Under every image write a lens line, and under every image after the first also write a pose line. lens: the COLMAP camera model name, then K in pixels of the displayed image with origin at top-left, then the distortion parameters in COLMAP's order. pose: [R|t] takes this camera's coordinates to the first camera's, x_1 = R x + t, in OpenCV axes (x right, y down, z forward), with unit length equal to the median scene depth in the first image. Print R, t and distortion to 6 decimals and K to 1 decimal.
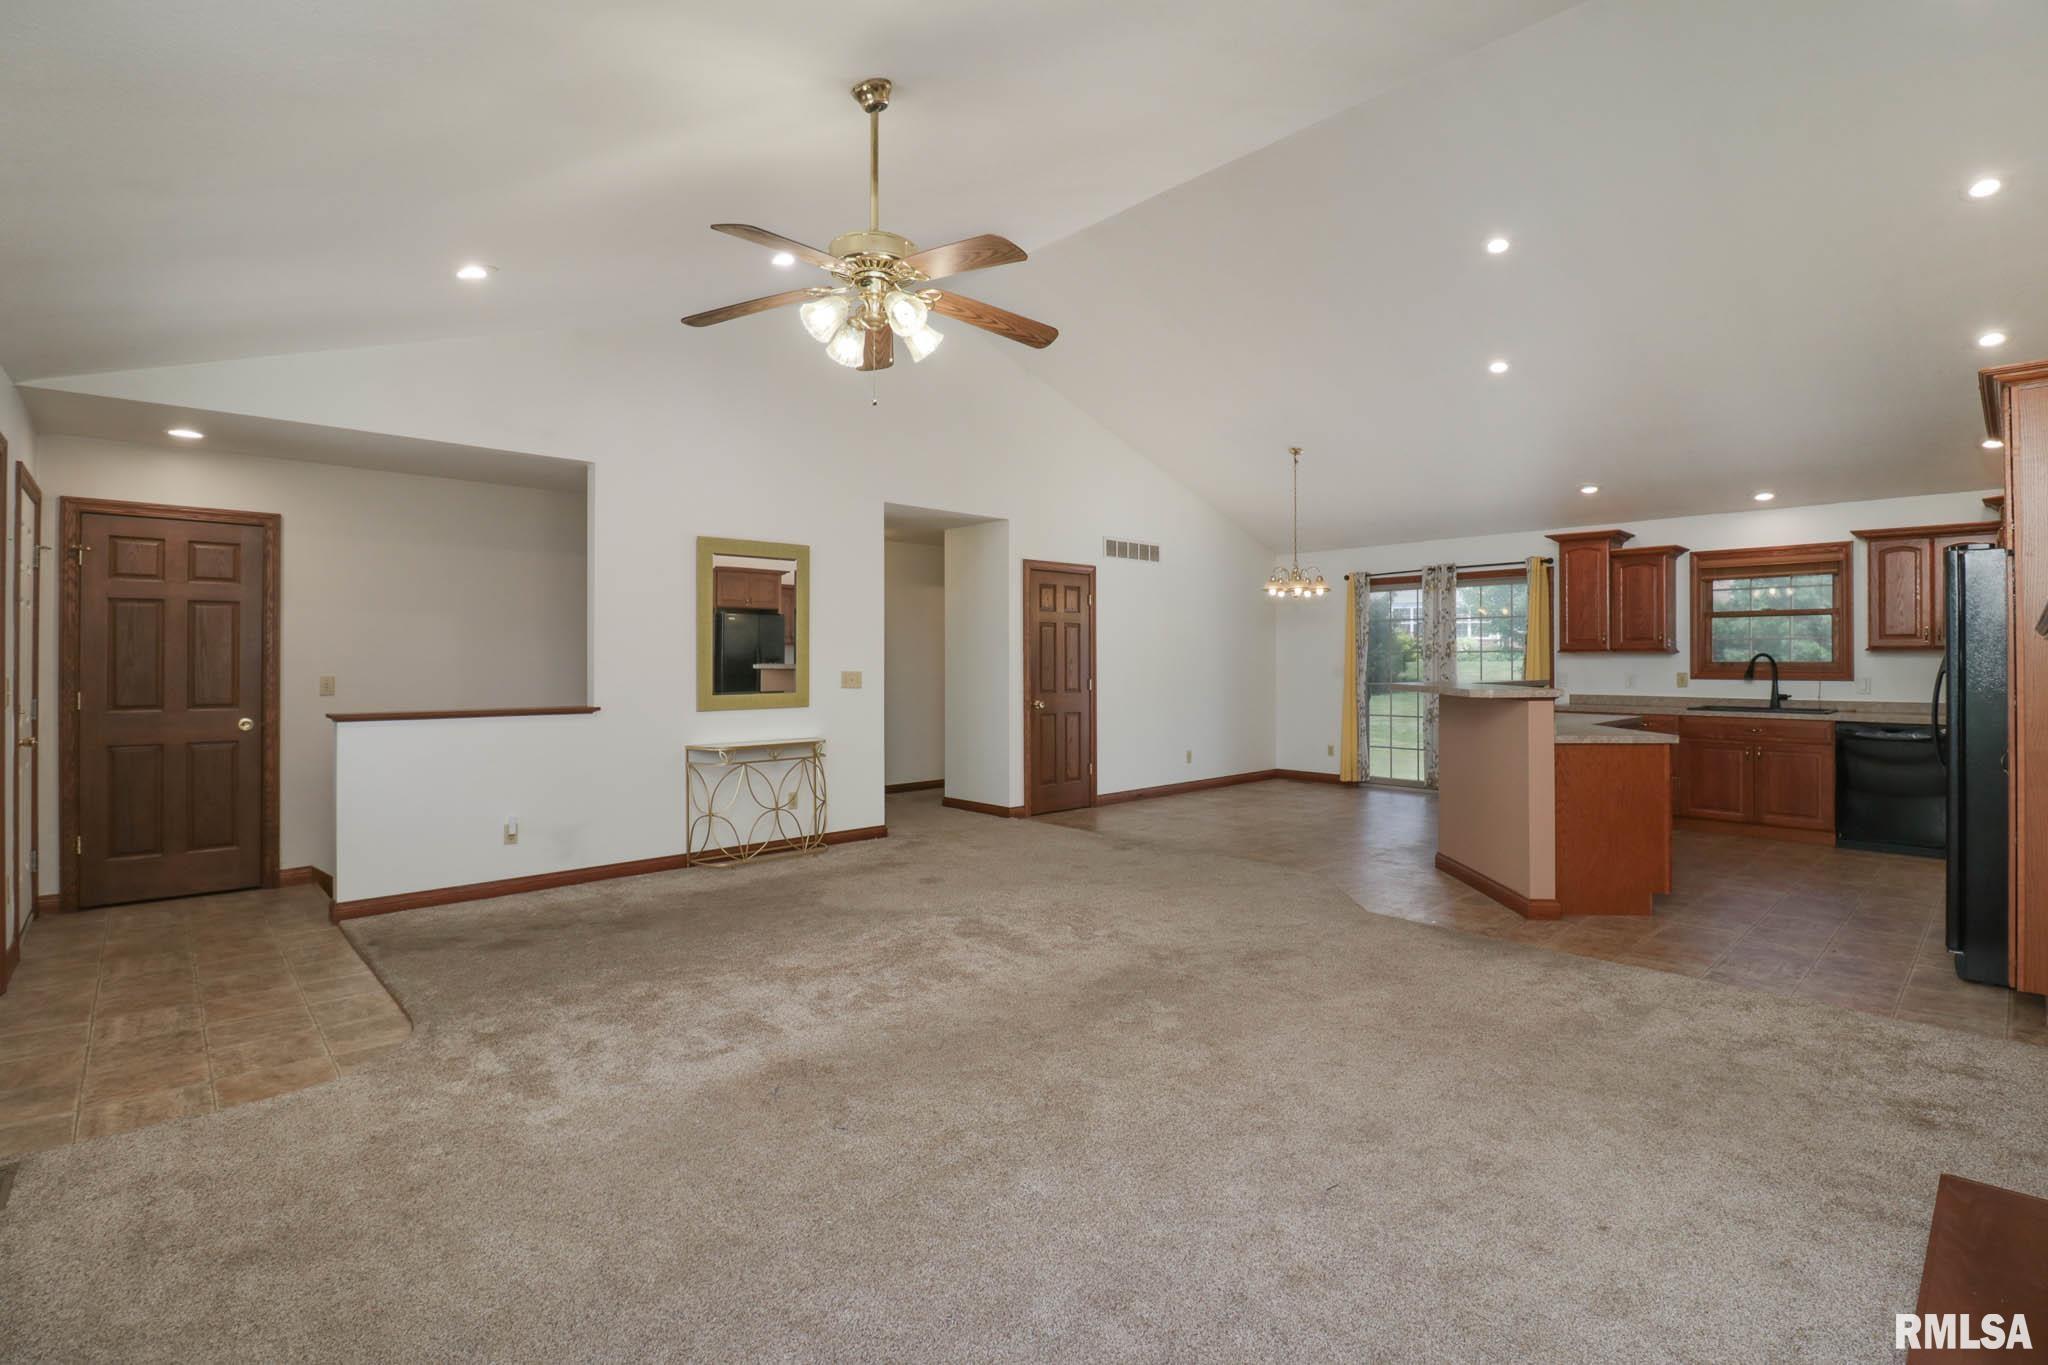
lens RADIAL K [[913.2, 0, 1053.8], [0, 913.2, 652.1], [0, 0, 1]] dist [0.009948, -0.003451]
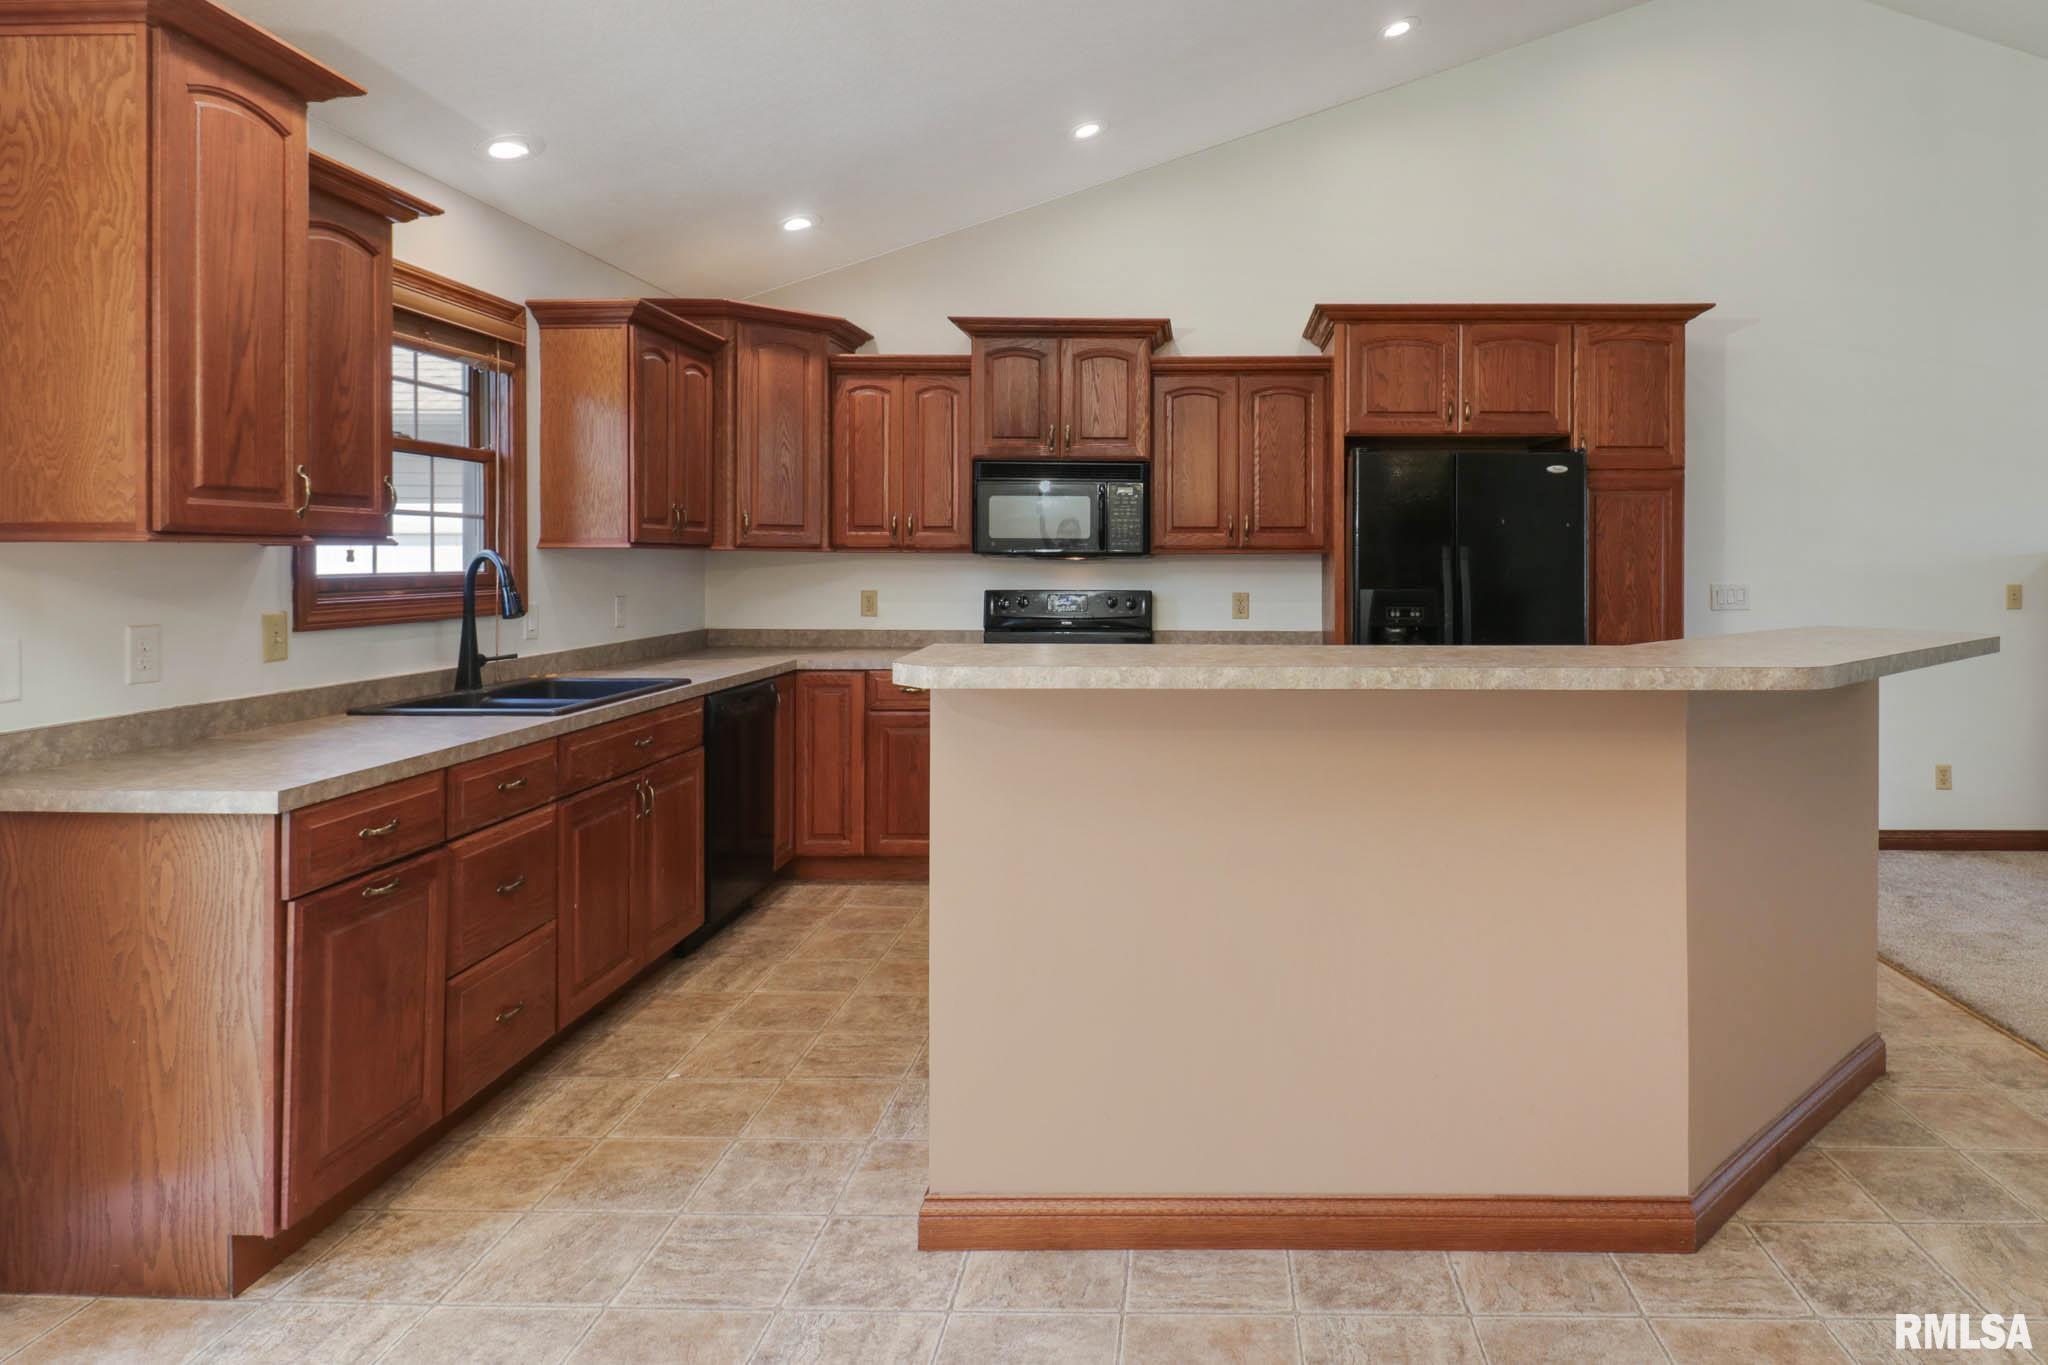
lens RADIAL K [[1218.3, 0, 1169.7], [0, 1218.3, 542.8], [0, 0, 1]] dist [-0.001670, -0.006584]
pose [[-0.721242, 0.004477, 0.692669, 0.174353], [-0.007730, 0.999865, -0.014512, 0.002139], [-0.692640, -0.015821, -0.721110, 1.018661]]
